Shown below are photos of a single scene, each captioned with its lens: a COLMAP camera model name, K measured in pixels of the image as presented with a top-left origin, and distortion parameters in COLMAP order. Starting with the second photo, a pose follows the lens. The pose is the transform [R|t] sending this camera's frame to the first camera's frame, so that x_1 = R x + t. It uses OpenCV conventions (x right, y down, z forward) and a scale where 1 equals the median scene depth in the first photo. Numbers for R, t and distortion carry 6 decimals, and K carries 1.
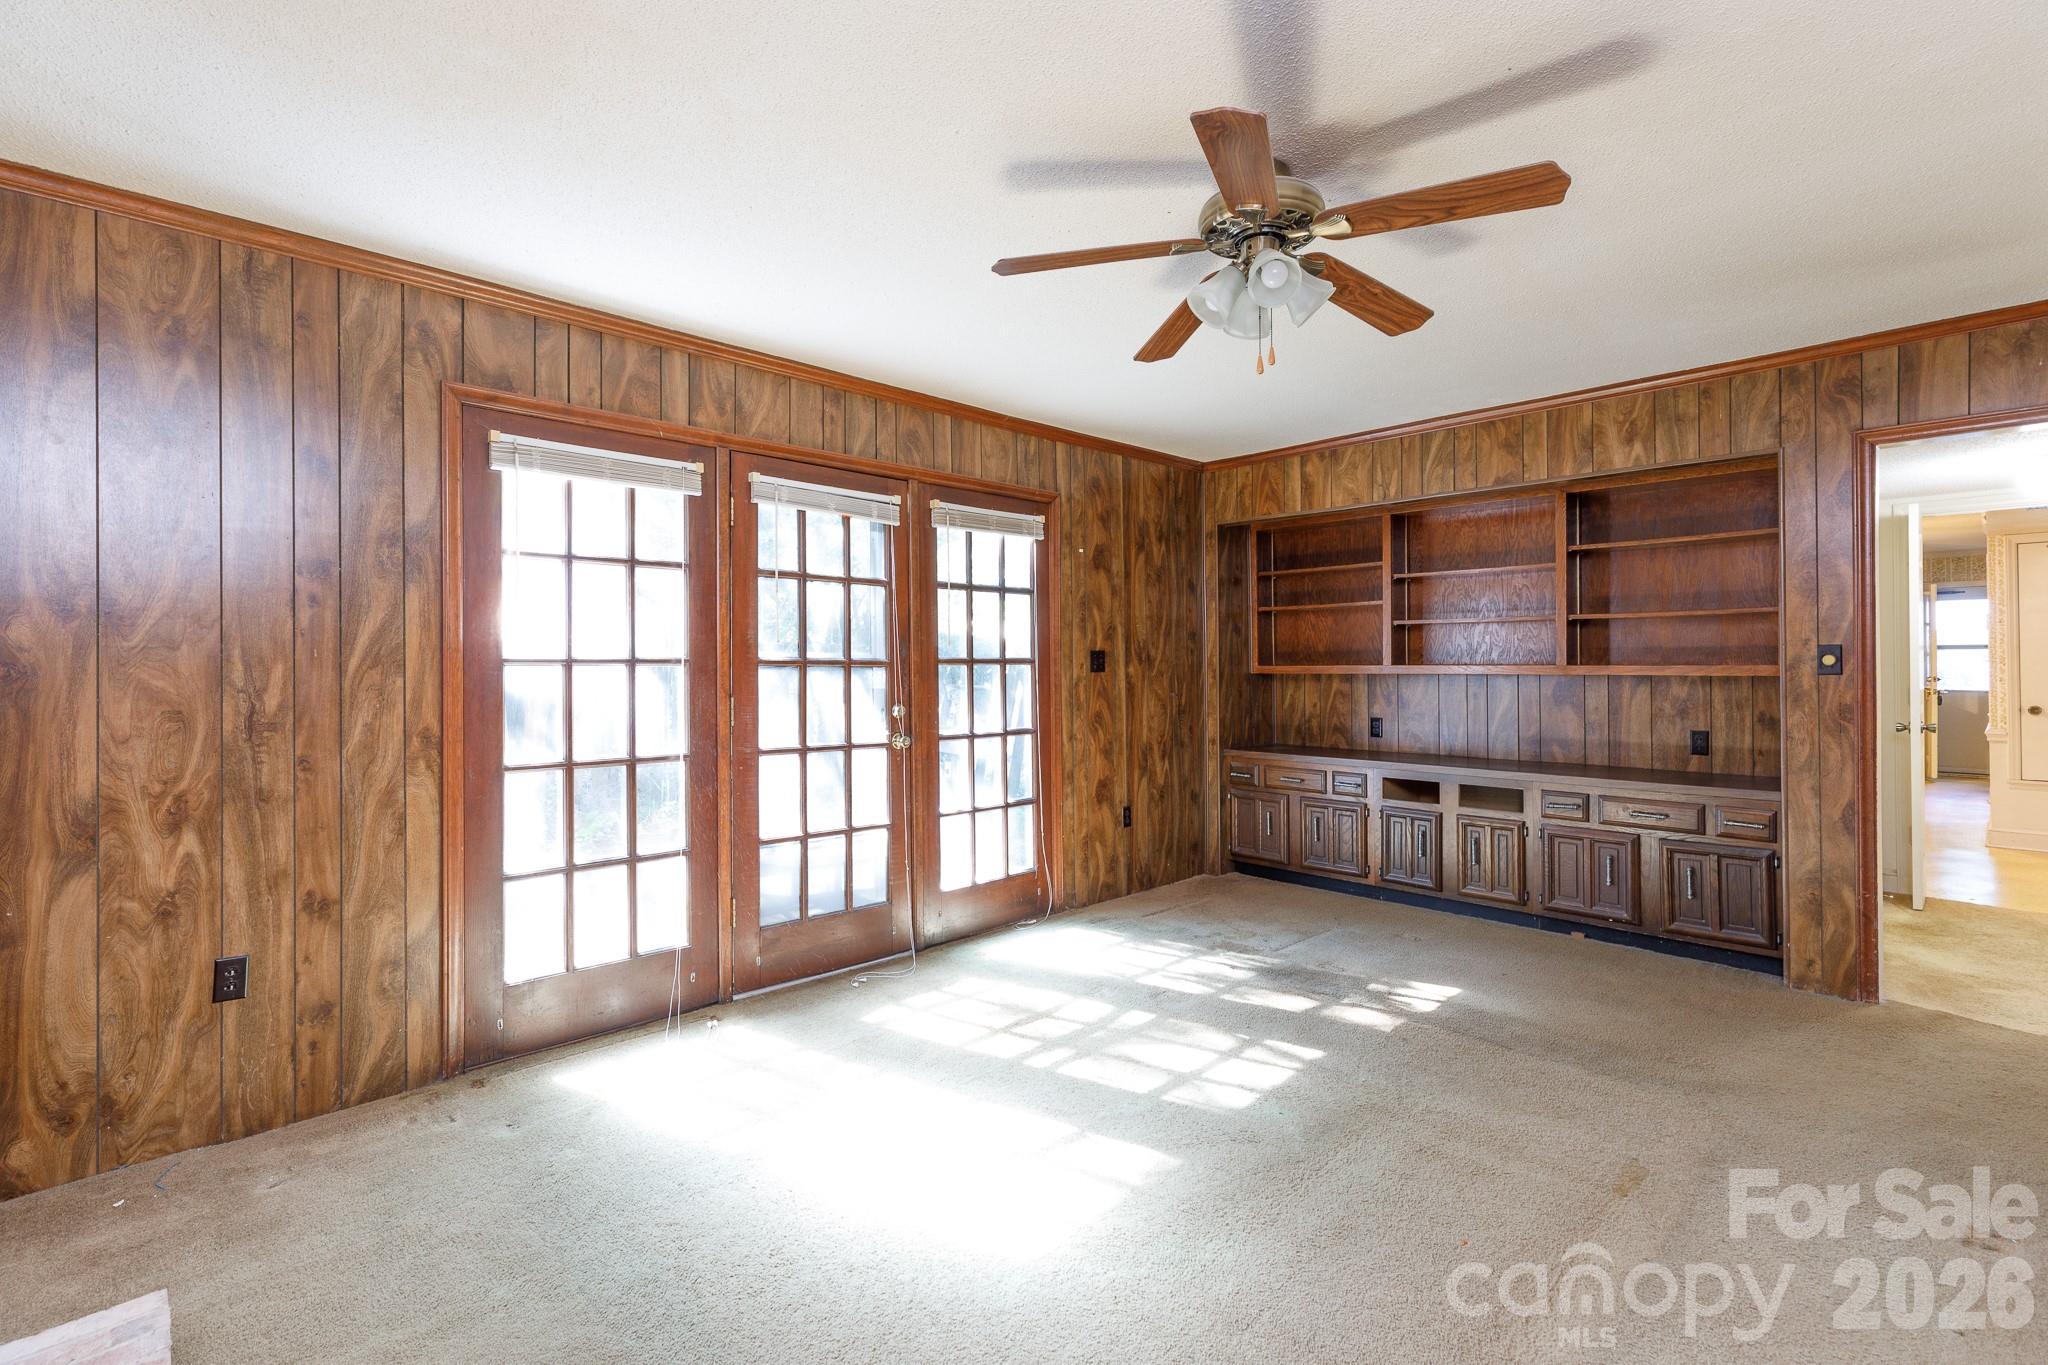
lens RADIAL K [[930.5, 0, 1020.4], [0, 930.5, 662.1], [0, 0, 1]] dist [0.017804, -0.002244]
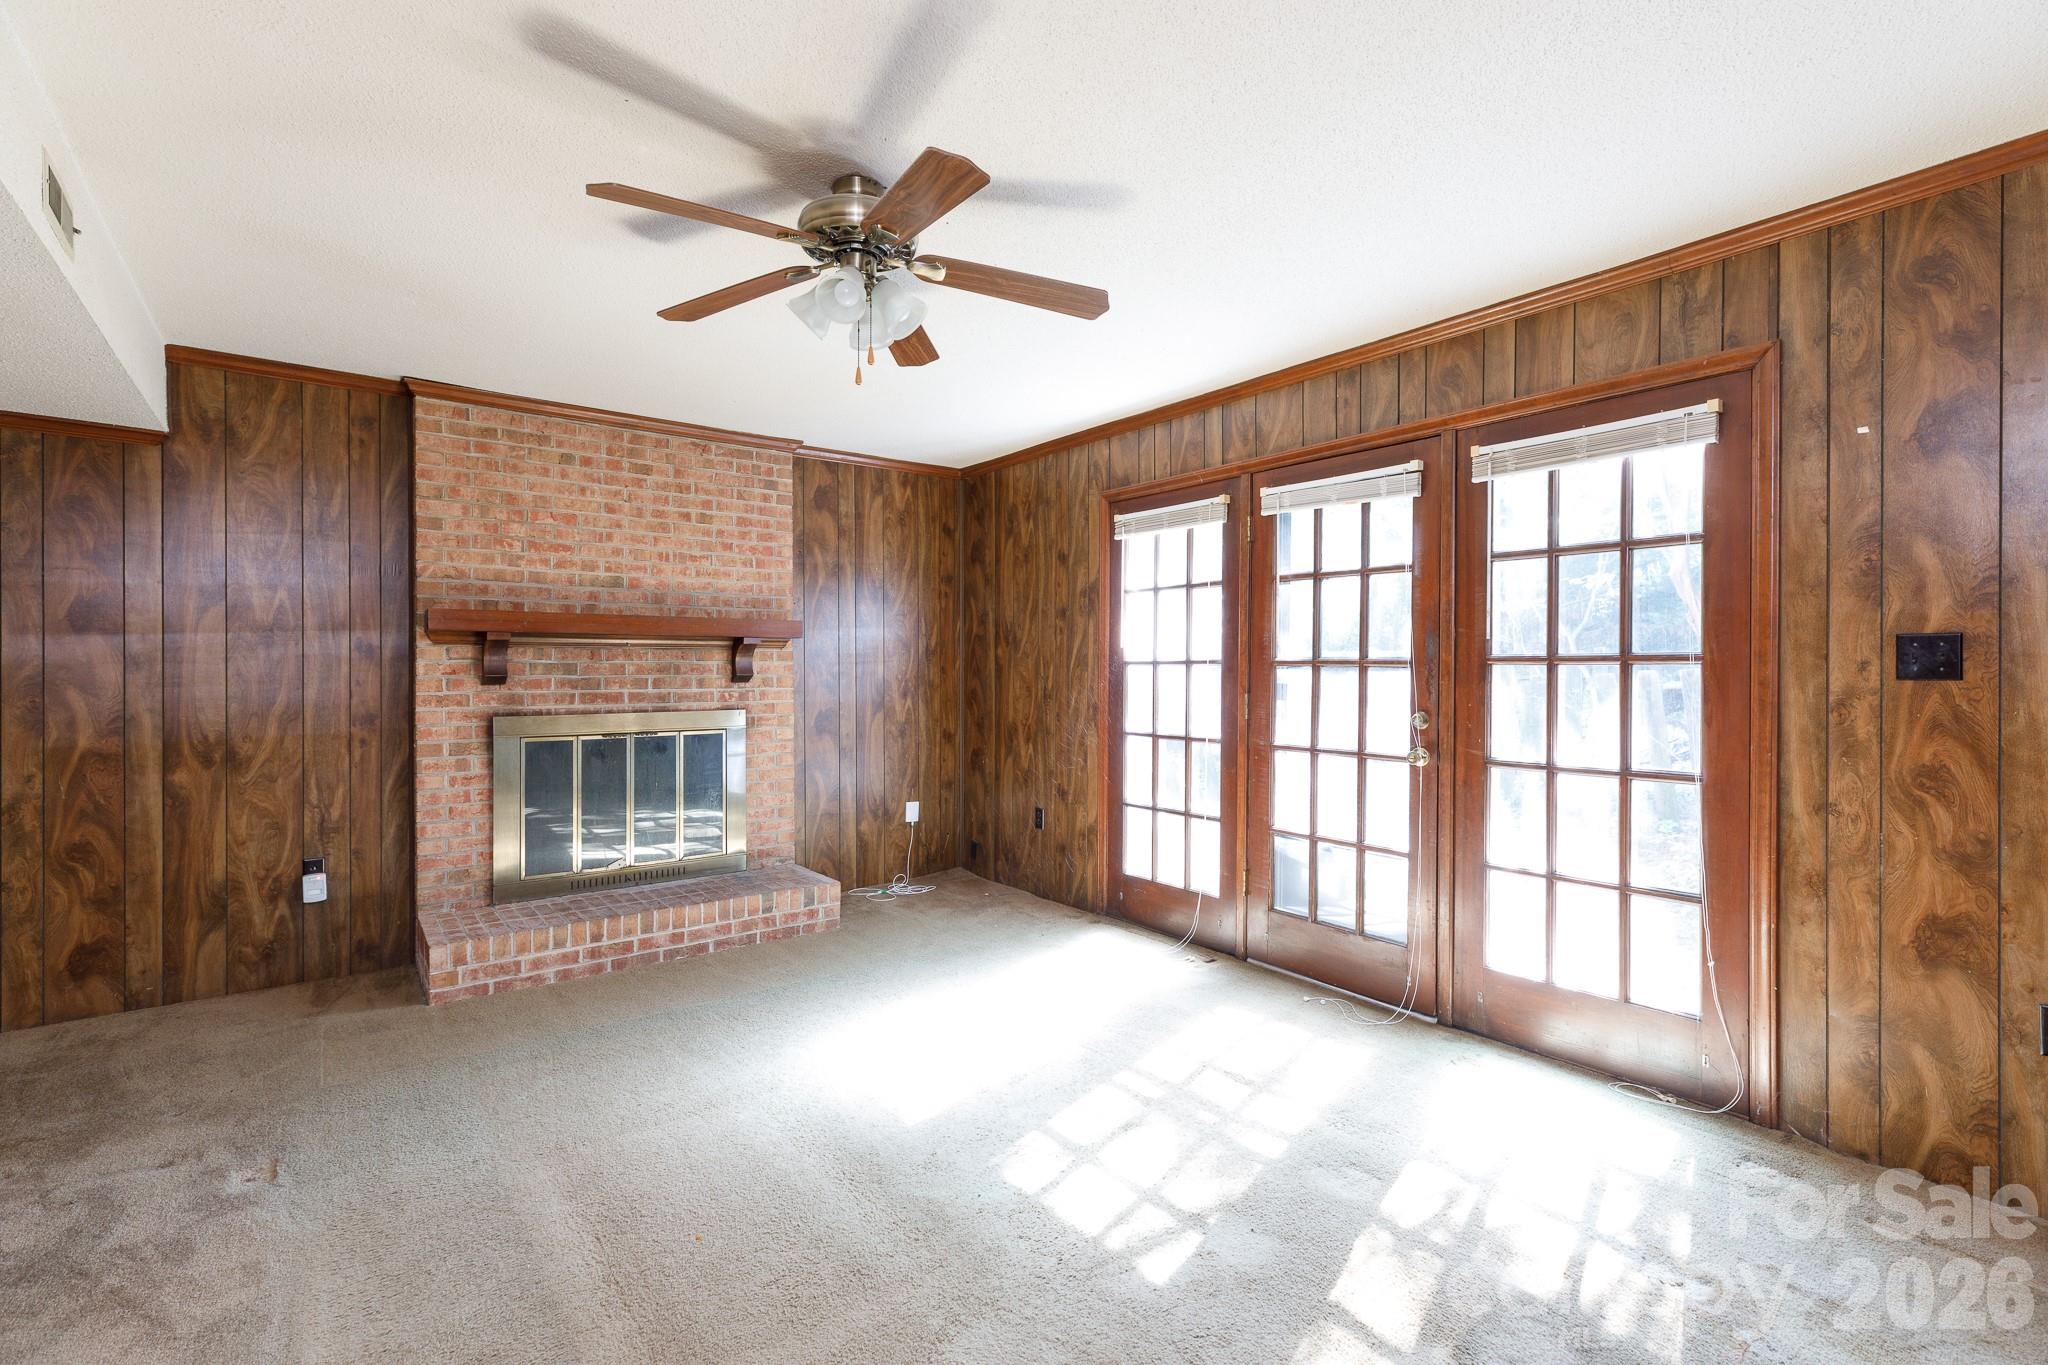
lens RADIAL K [[930.5, 0, 1040.0], [0, 930.5, 672.1], [0, 0, 1]] dist [0.017804, -0.002244]
pose [[-0.097863, 0.008380, -0.995165, 0.768129], [0.004249, 0.999959, 0.008003, 0.001696], [0.995191, -0.003445, -0.097895, 0.787888]]
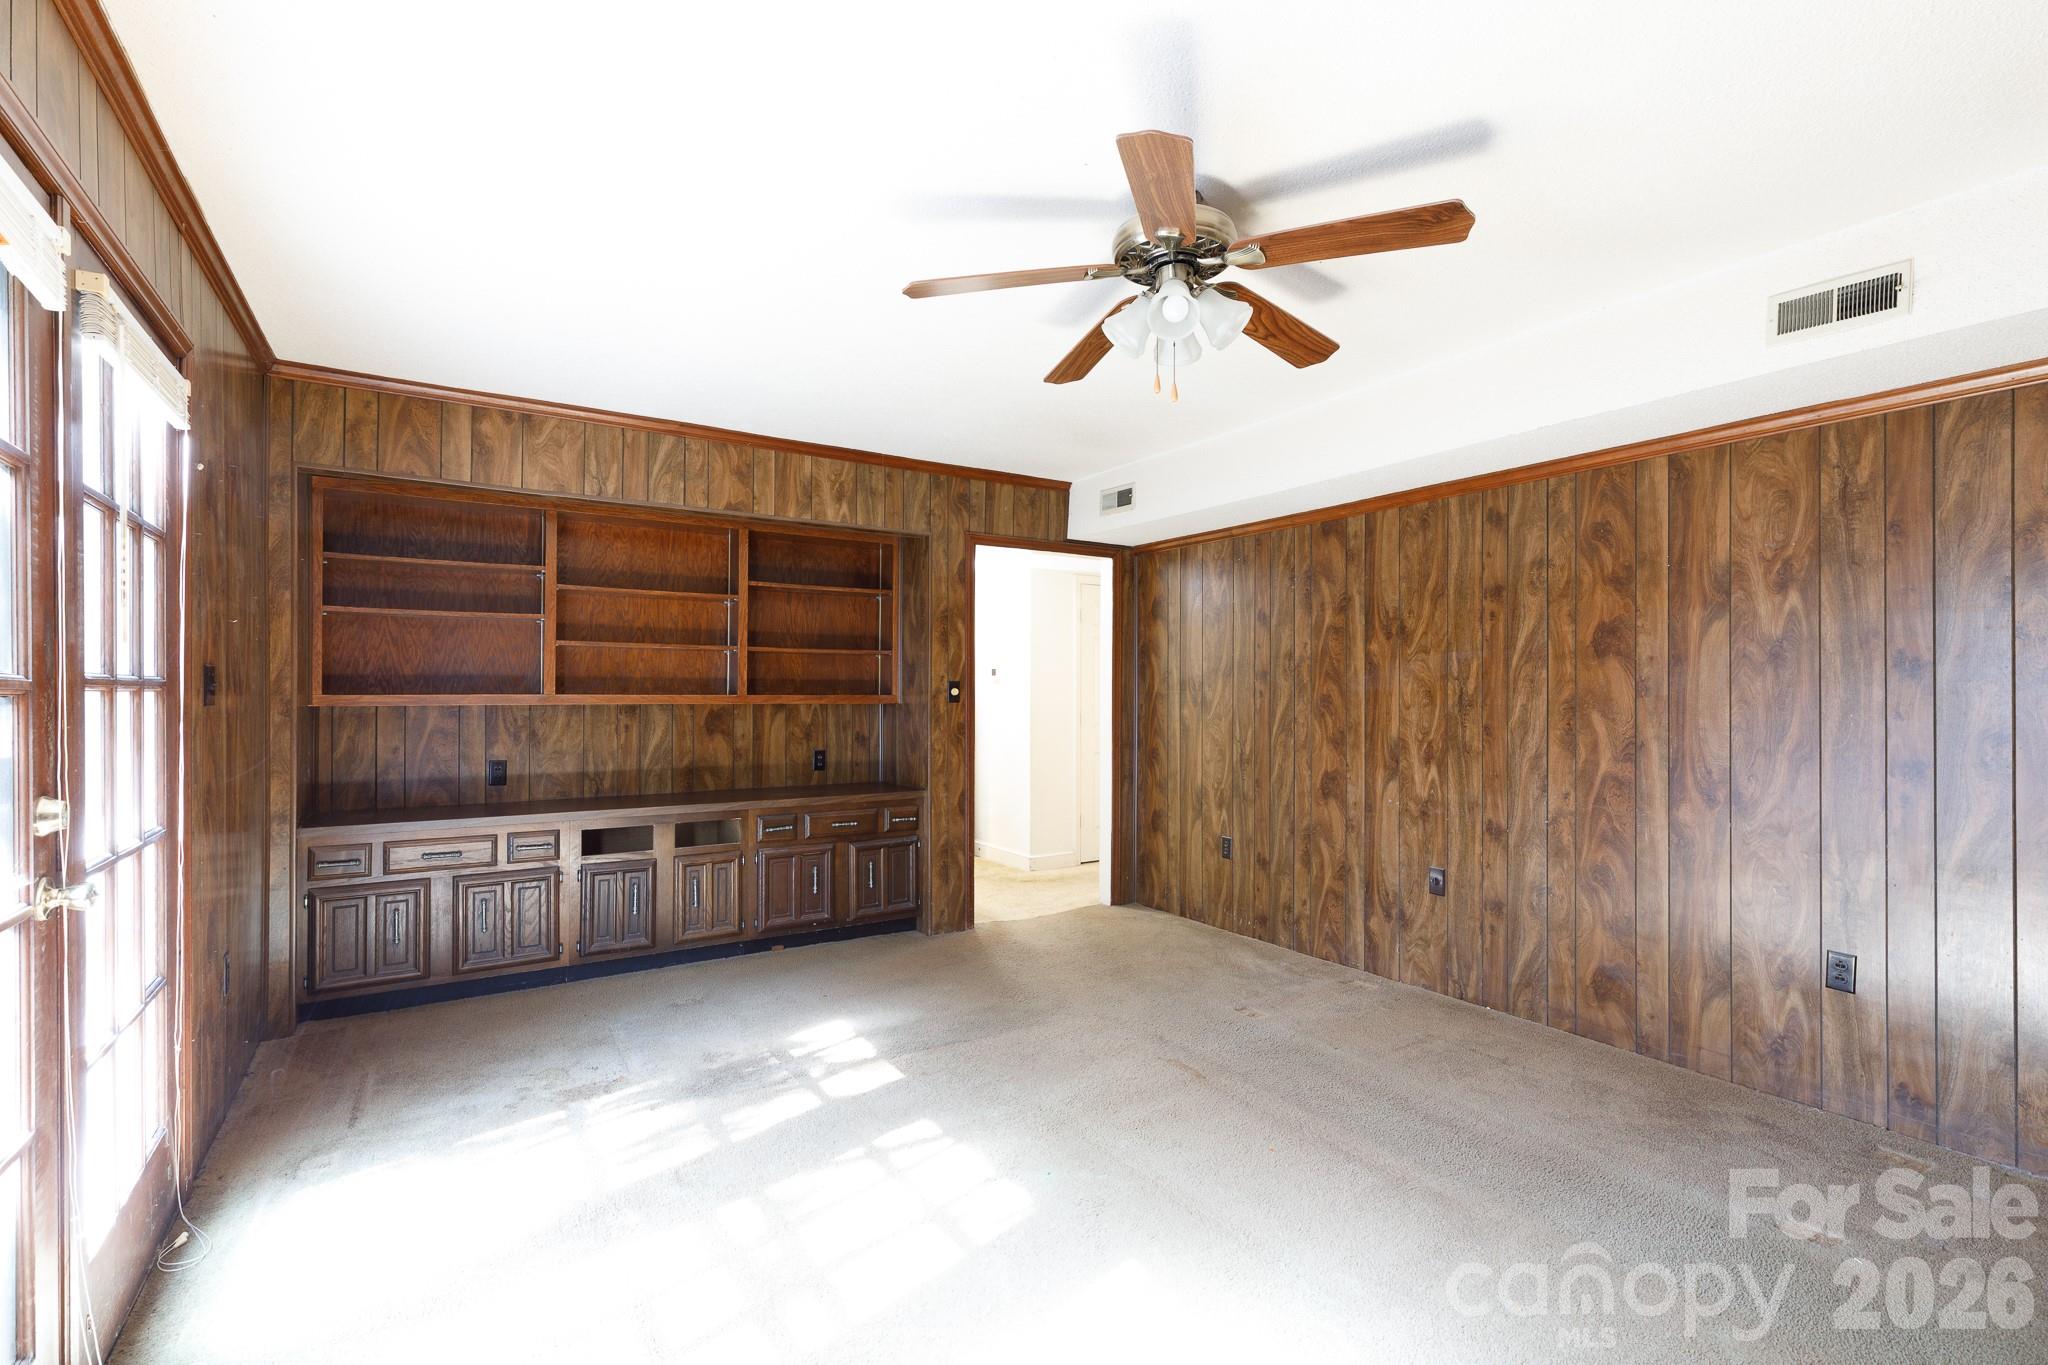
lens RADIAL K [[930.5, 0, 1024.5], [0, 930.5, 695.7], [0, 0, 1]] dist [0.017804, -0.002244]
pose [[0.191919, -0.001608, 0.981409, -0.444533], [-0.006464, 0.999975, 0.002902, -0.001149], [-0.981389, -0.006901, 0.191904, 0.585900]]
